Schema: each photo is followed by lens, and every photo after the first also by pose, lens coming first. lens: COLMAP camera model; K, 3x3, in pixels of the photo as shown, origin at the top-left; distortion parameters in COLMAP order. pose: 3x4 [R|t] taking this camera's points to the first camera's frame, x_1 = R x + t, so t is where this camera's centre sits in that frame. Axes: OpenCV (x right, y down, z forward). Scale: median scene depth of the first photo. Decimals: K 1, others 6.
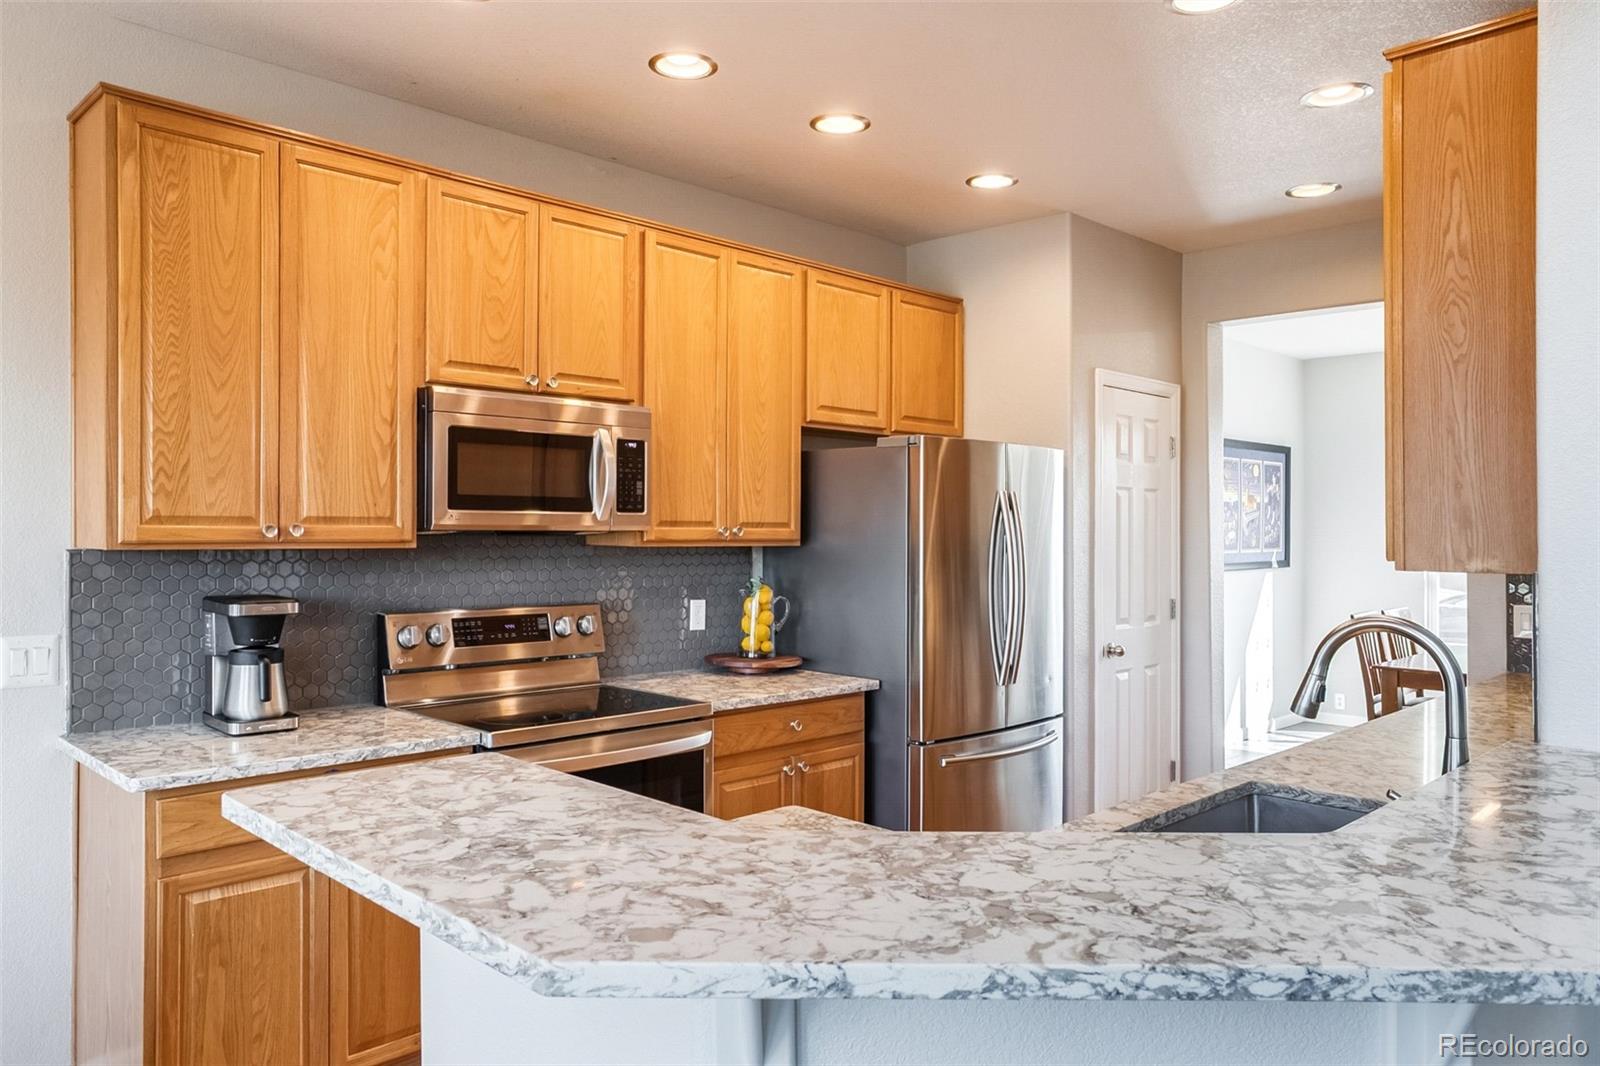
lens RADIAL K [[1129.6, 0, 780.3], [0, 1129.6, 537.5], [0, 0, 1]] dist [-0.000977, 0.000219]
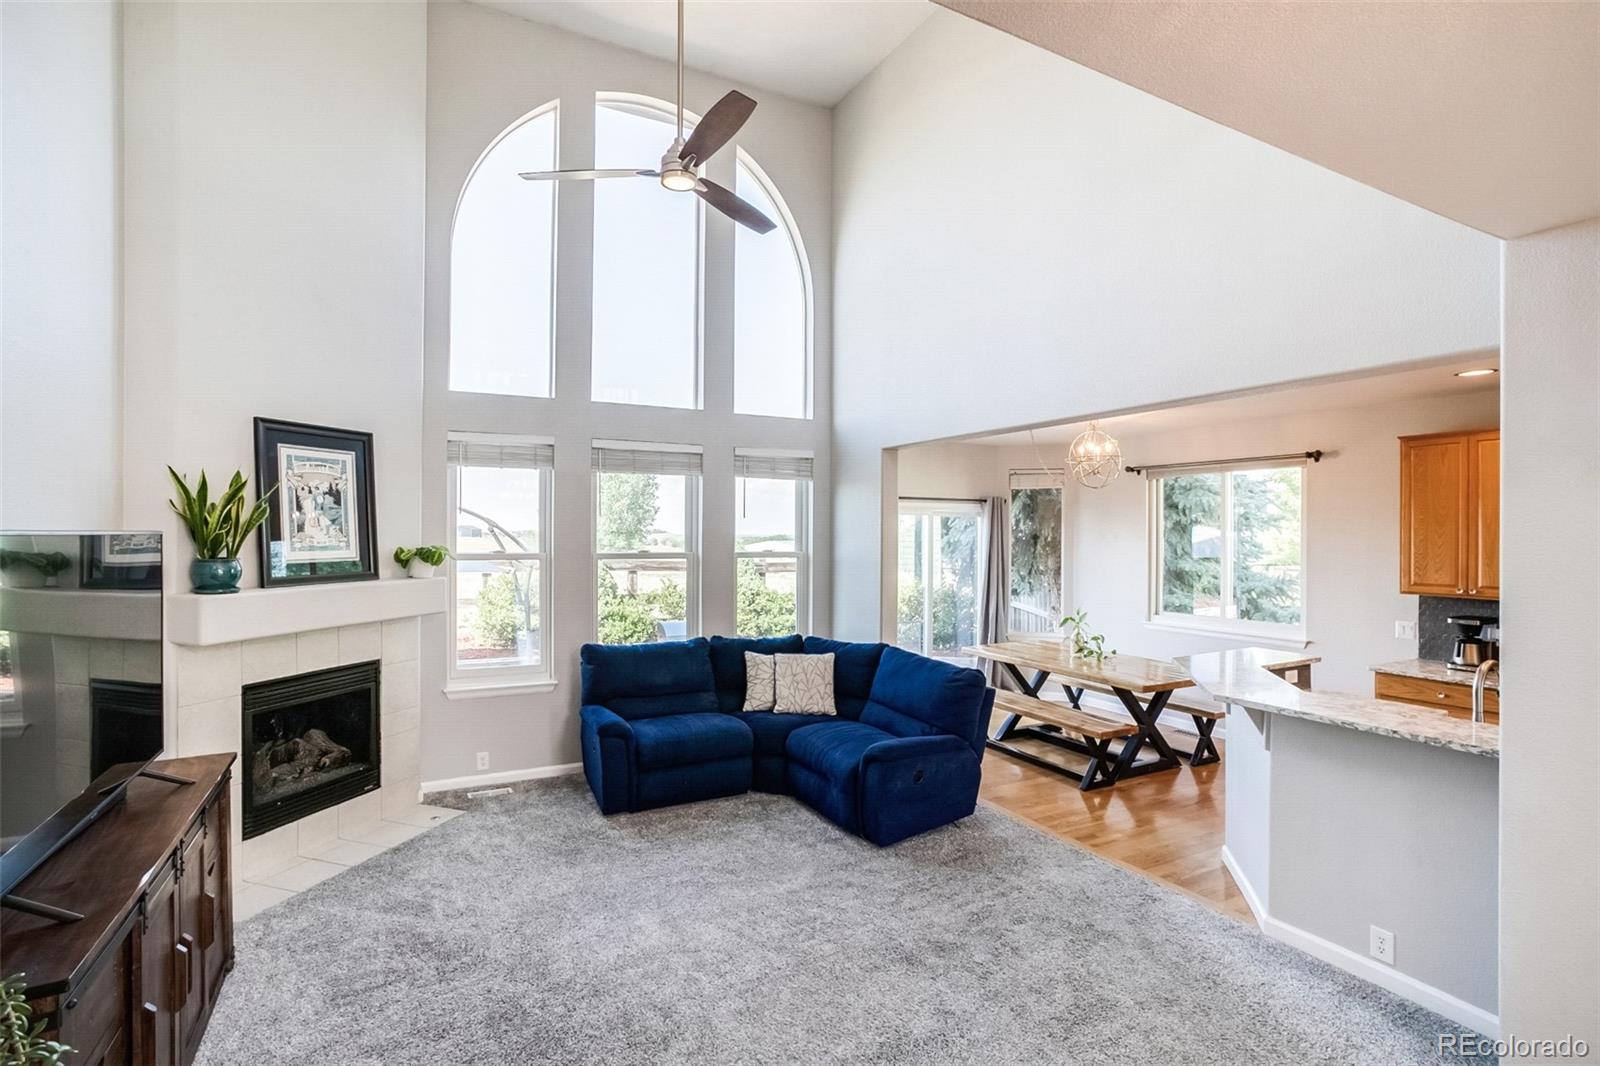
lens RADIAL K [[772.2, 0, 793.1], [0, 772.2, 532.4], [0, 0, 1]] dist [-0.060194, 0.035368]
pose [[-0.279624, -0.005443, -0.960094, 1.307514], [-0.013427, 0.999908, -0.001758, -0.093806], [0.960016, 0.012399, -0.279671, 0.020476]]
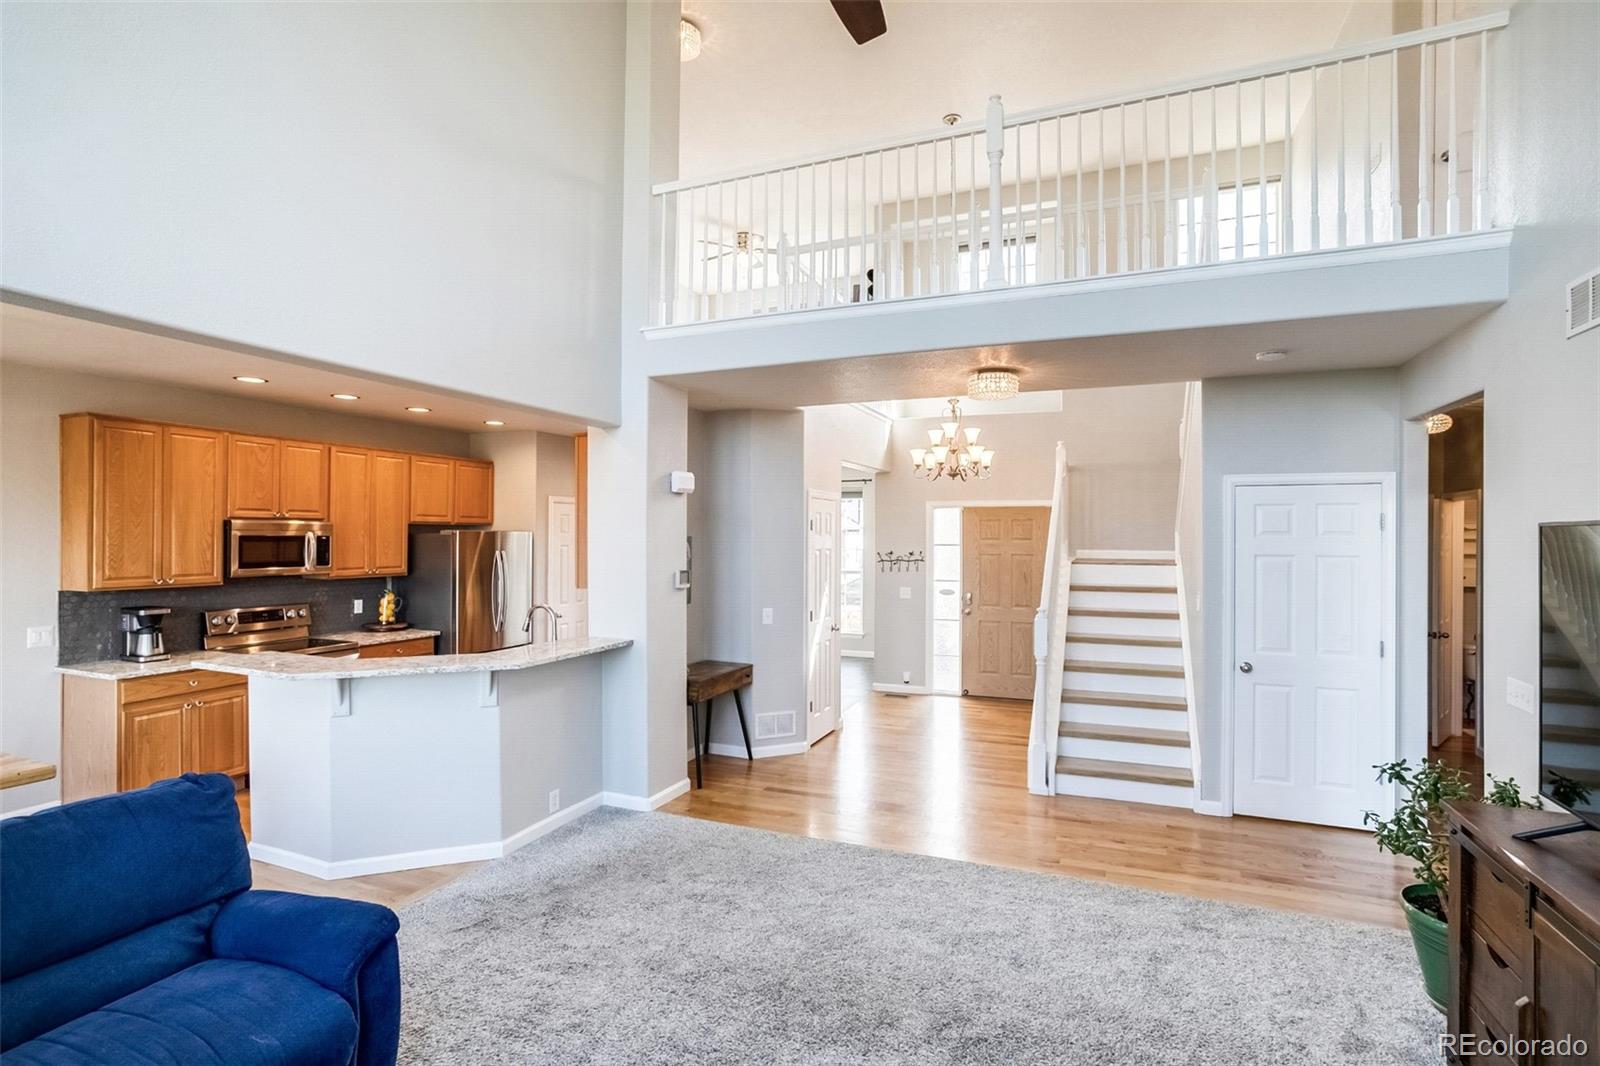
lens RADIAL K [[772.2, 0, 793.1], [0, 772.2, 532.4], [0, 0, 1]] dist [-0.060194, 0.035368]
pose [[0.920362, -0.000480, 0.391068, 0.164009], [0.004893, 0.999935, -0.010287, -0.074433], [-0.391038, 0.011381, 0.920304, -0.917663]]
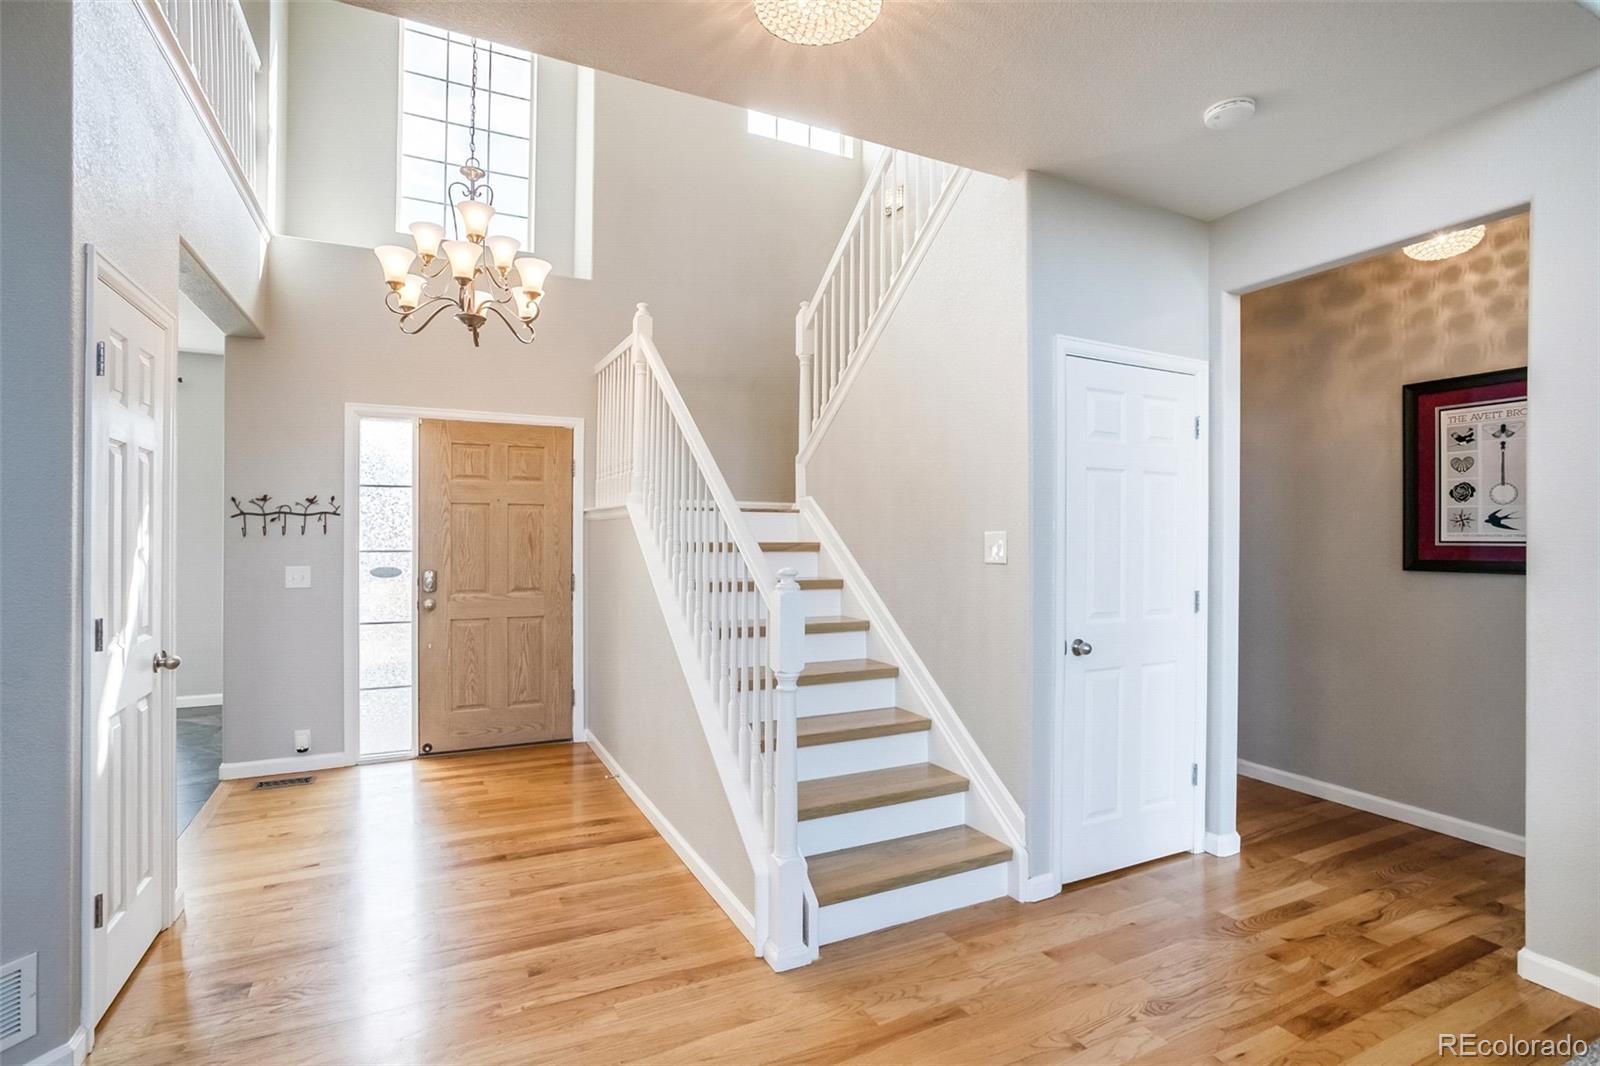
lens RADIAL K [[772.2, 0, 793.1], [0, 772.2, 532.4], [0, 0, 1]] dist [-0.060194, 0.035368]
pose [[0.311220, -0.000064, 0.950338, 0.522861], [0.005360, 0.999984, -0.001688, 0.027178], [-0.950323, 0.005620, 0.311215, 0.034979]]
